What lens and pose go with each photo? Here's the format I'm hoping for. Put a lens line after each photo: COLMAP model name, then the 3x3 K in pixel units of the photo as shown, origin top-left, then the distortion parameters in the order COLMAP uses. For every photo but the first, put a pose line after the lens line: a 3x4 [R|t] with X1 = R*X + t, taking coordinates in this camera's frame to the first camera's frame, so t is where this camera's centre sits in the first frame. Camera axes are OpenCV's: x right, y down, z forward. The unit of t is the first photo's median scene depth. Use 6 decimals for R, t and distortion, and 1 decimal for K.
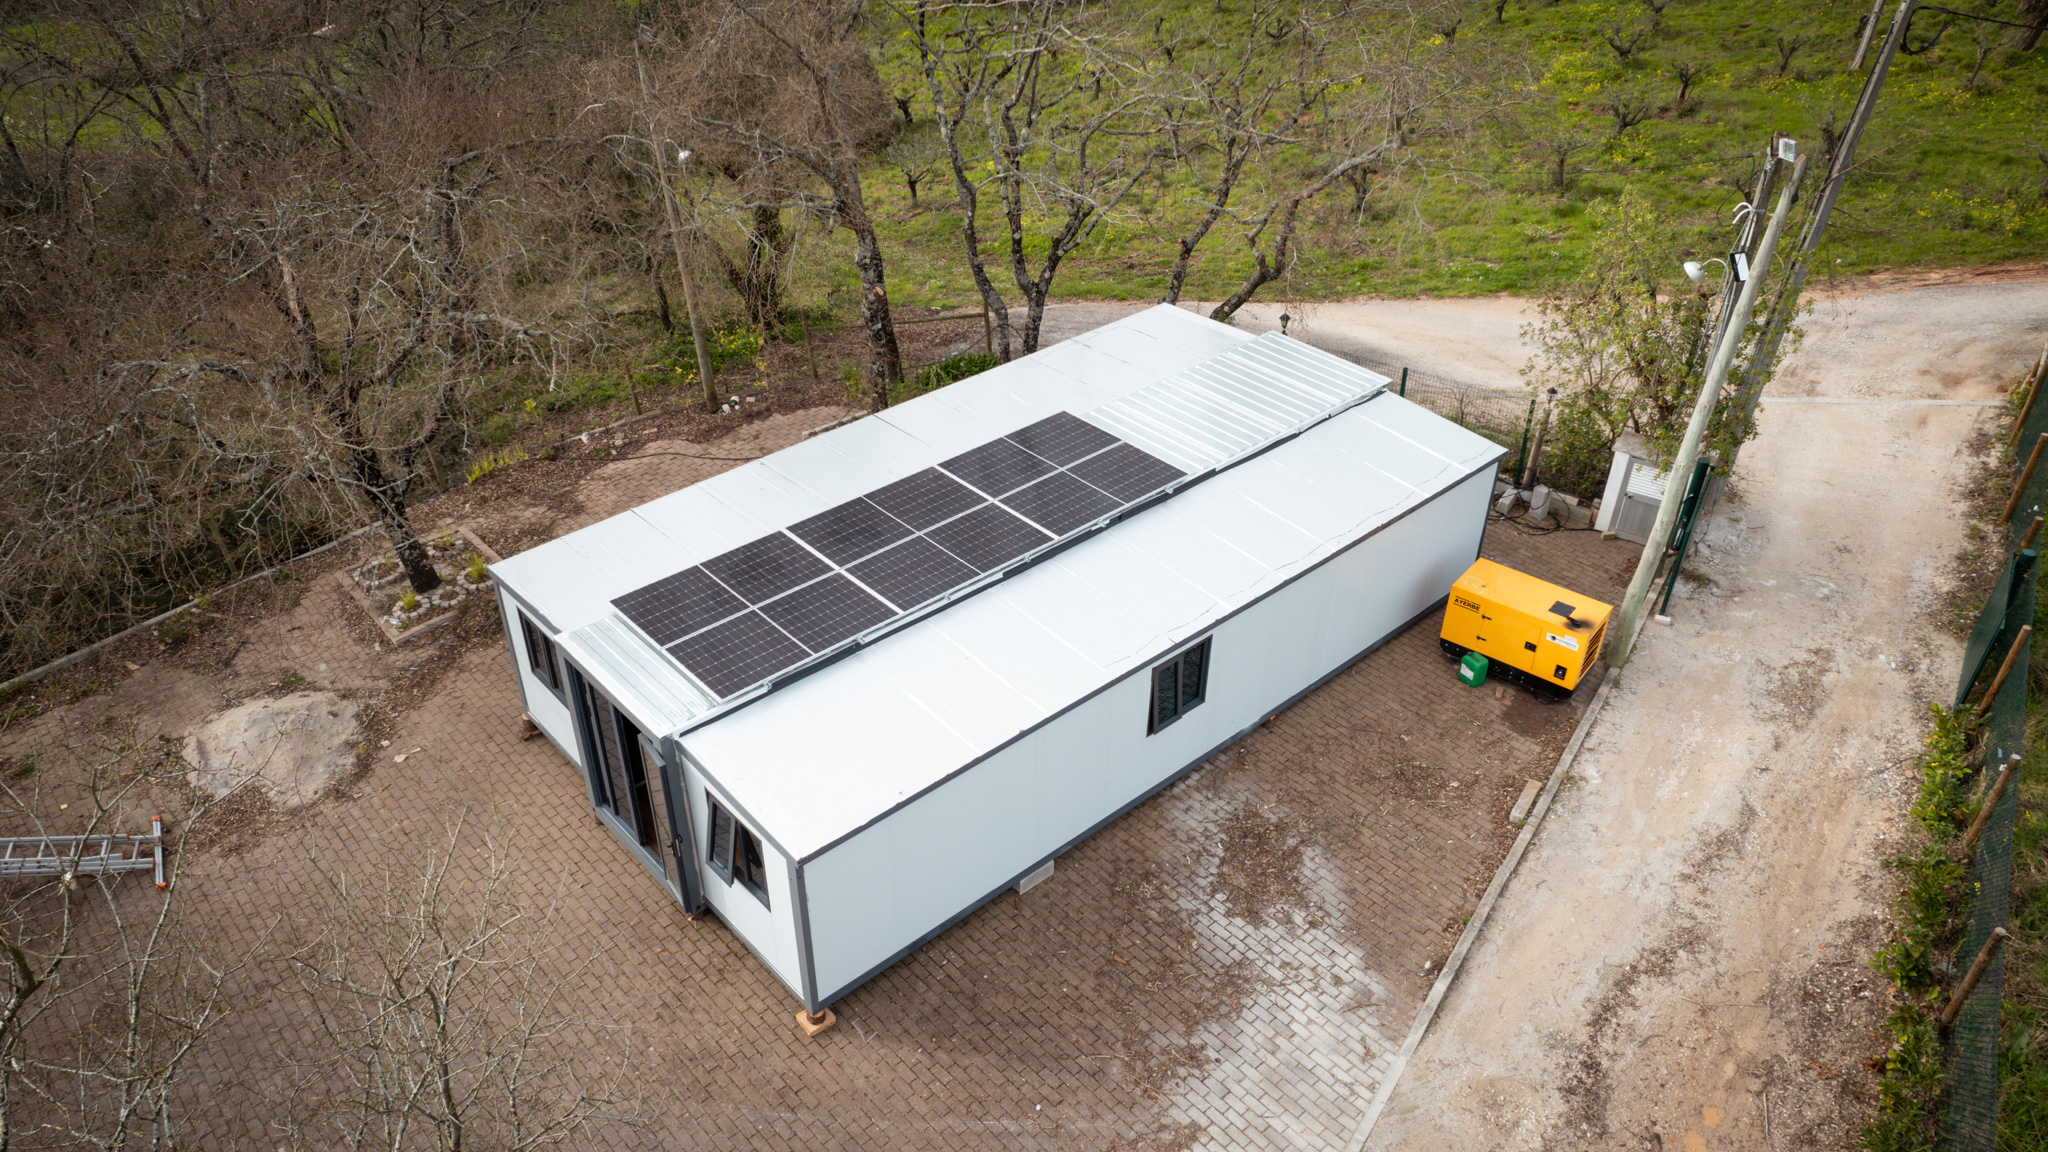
lens RADIAL K [[1426.4, 0, 1007.5], [0, 1426.4, 581.4], [0, 0, 1]] dist [-0.049160, 0.002453]
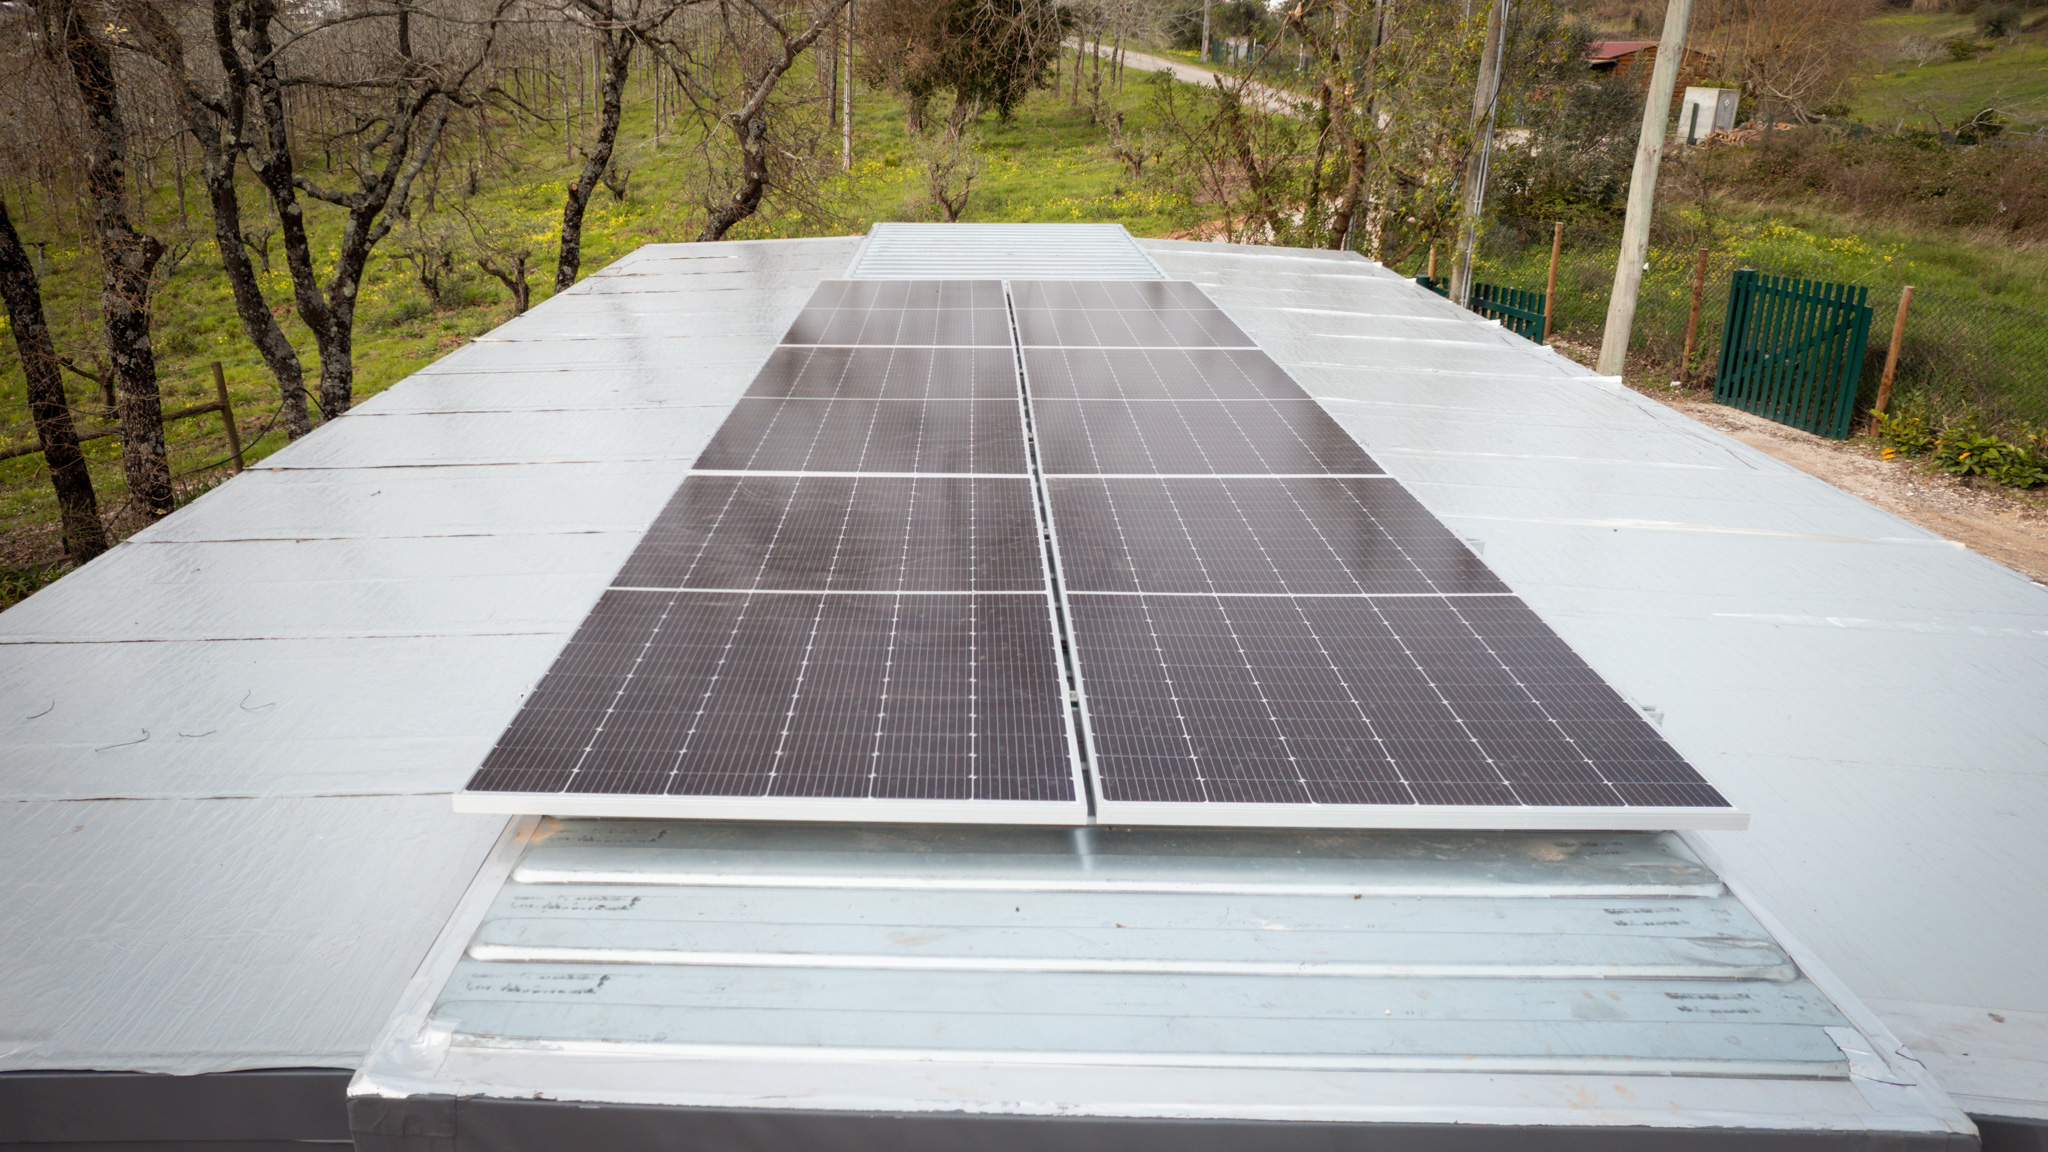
lens RADIAL K [[1498.3, 0, 897.5], [0, 1498.3, 504.8], [0, 0, 1]] dist [-0.074660, 0.076528]
pose [[0.699757, -0.210613, 0.682629, -0.334451], [0.408757, 0.901716, -0.140805, 0.027695], [-0.585882, 0.377558, 0.717072, 0.779716]]
